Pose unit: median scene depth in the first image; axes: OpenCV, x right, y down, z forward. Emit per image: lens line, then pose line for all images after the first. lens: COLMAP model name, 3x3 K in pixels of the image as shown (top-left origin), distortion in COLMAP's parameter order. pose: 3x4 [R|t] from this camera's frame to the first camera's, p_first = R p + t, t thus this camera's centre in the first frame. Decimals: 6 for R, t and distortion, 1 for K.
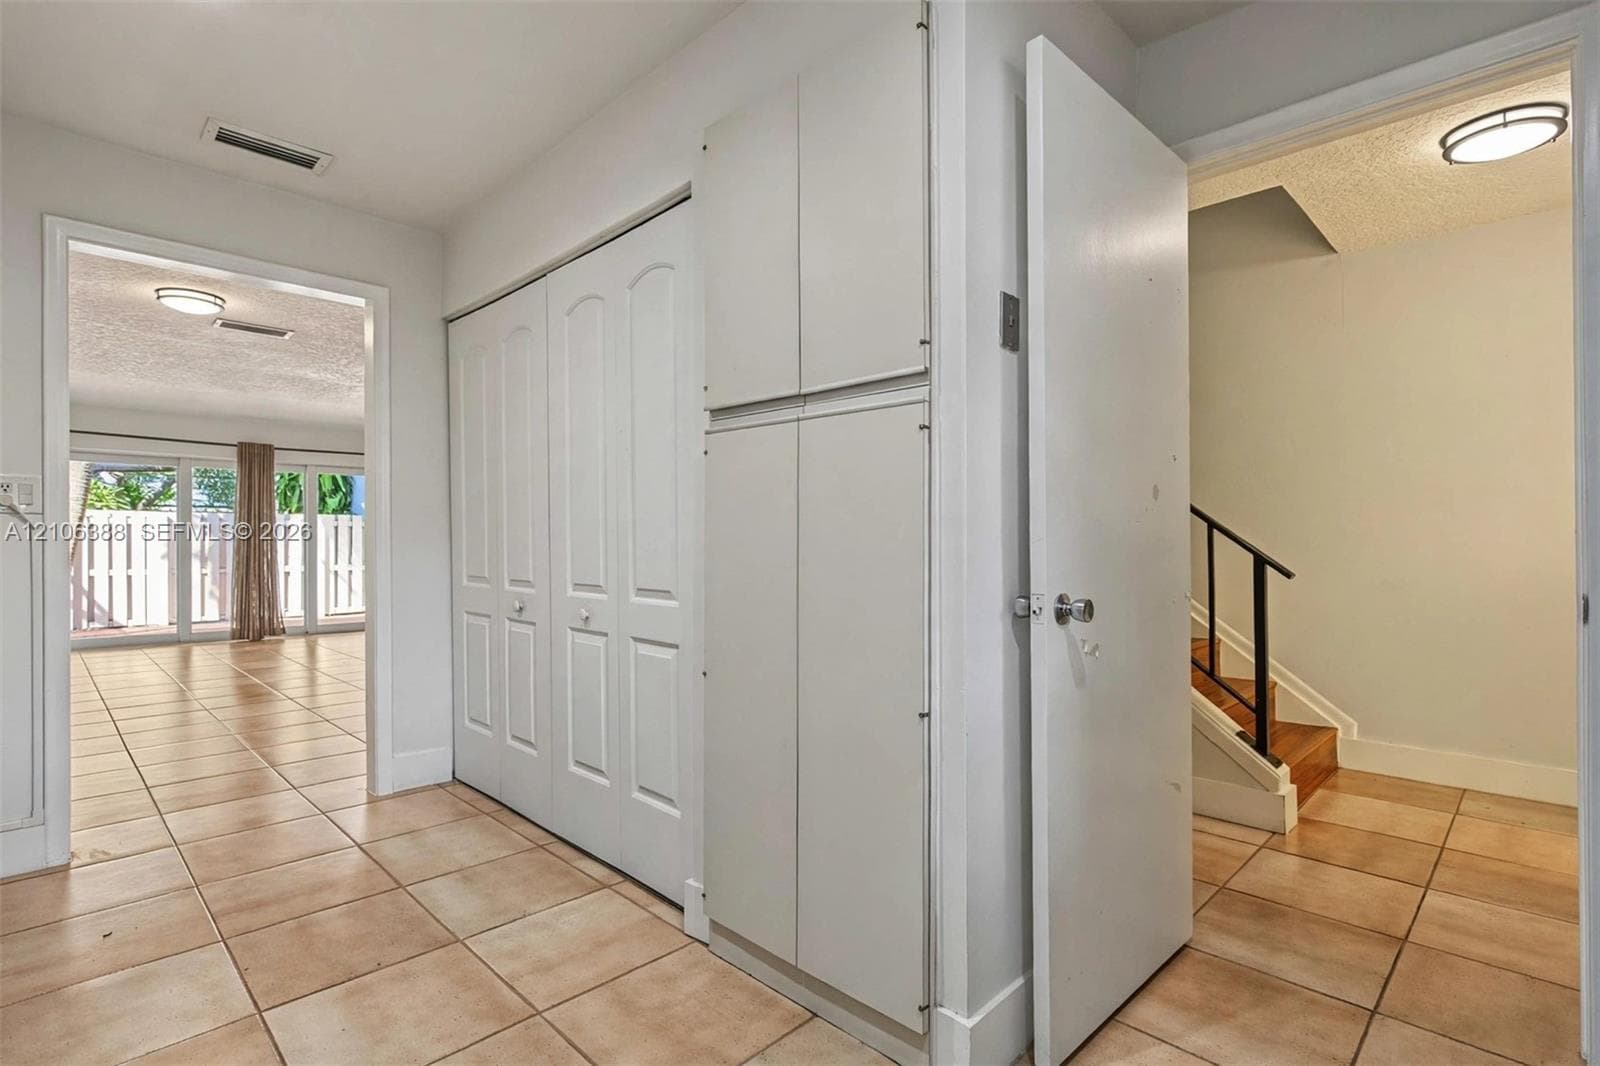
lens RADIAL K [[763.0, 0, 809.7], [0, 763.0, 535.8], [0, 0, 1]] dist [-0.002572, -0.000477]
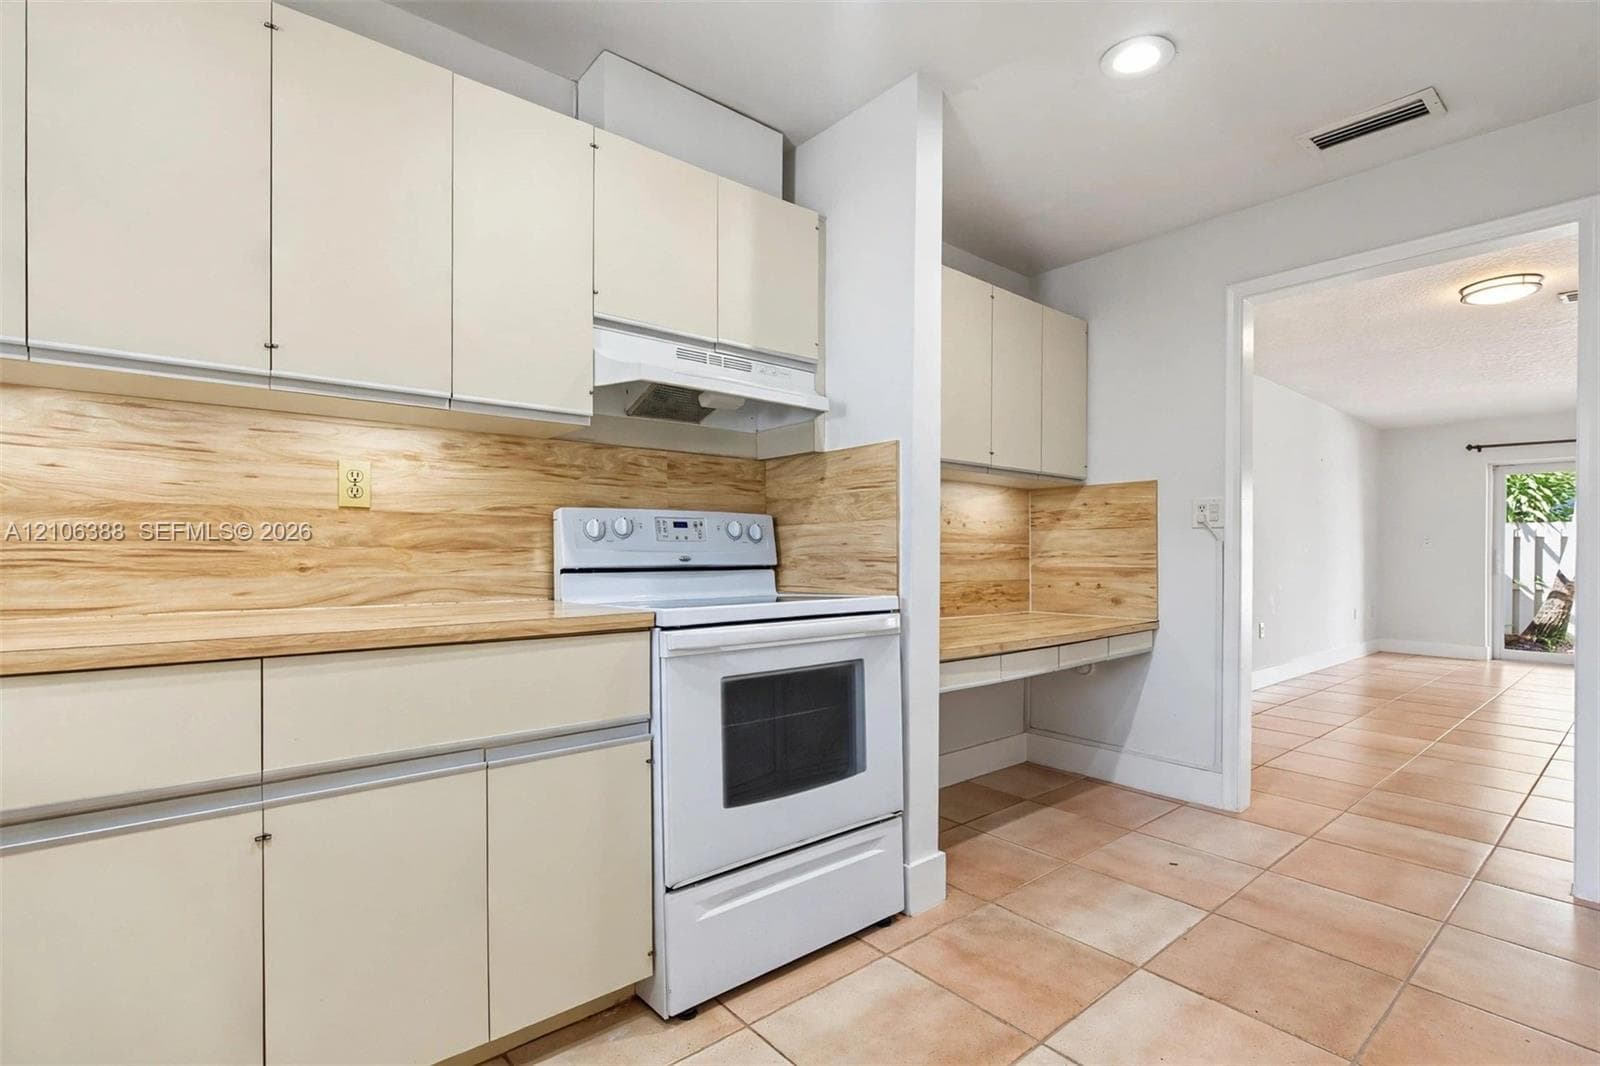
lens RADIAL K [[731.4, 0, 789.1], [0, 731.4, 560.2], [0, 0, 1]] dist [0.000887, 0.001652]
pose [[-0.092835, 0.016469, -0.995545, 0.242432], [-0.004396, 0.999847, 0.016950, 0.008292], [0.995672, 0.005950, -0.092748, 0.367431]]
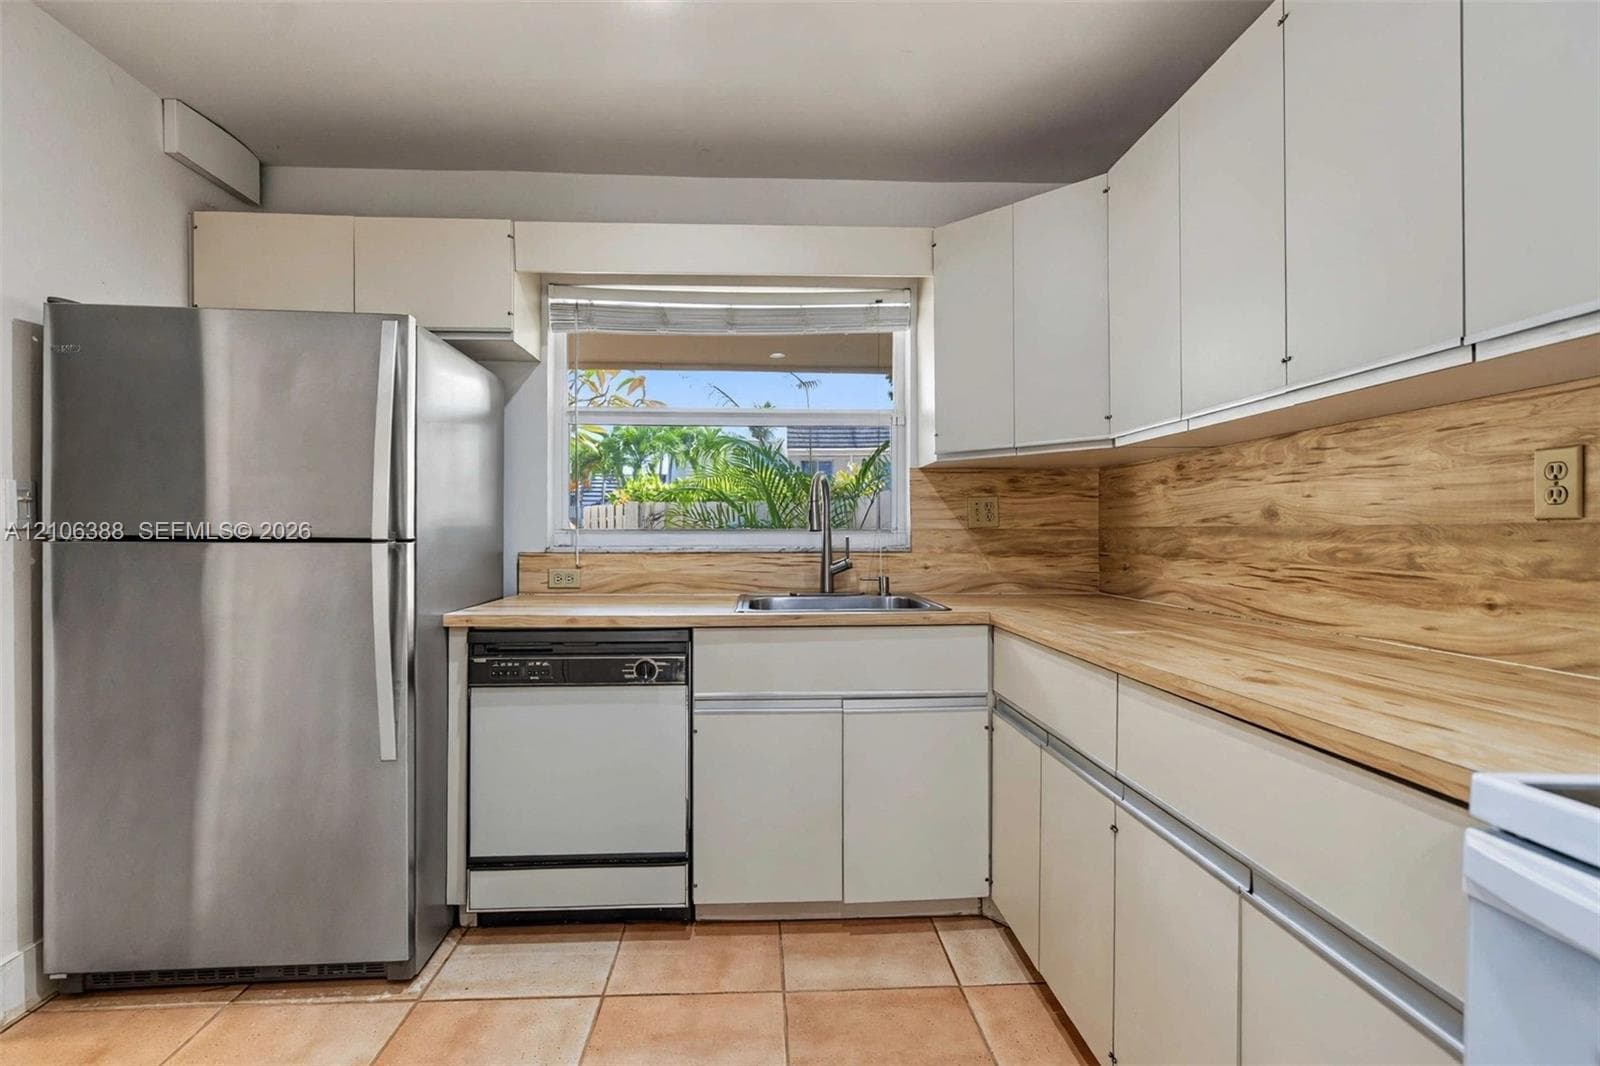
lens RADIAL K [[731.4, 0, 793.9], [0, 731.4, 535.0], [0, 0, 1]] dist [0.000887, 0.001652]
pose [[-0.741277, 0.005349, 0.671178, -0.605292], [0.007231, 0.999974, 0.000017, -0.033484], [-0.671160, 0.004865, -0.741297, 0.612989]]
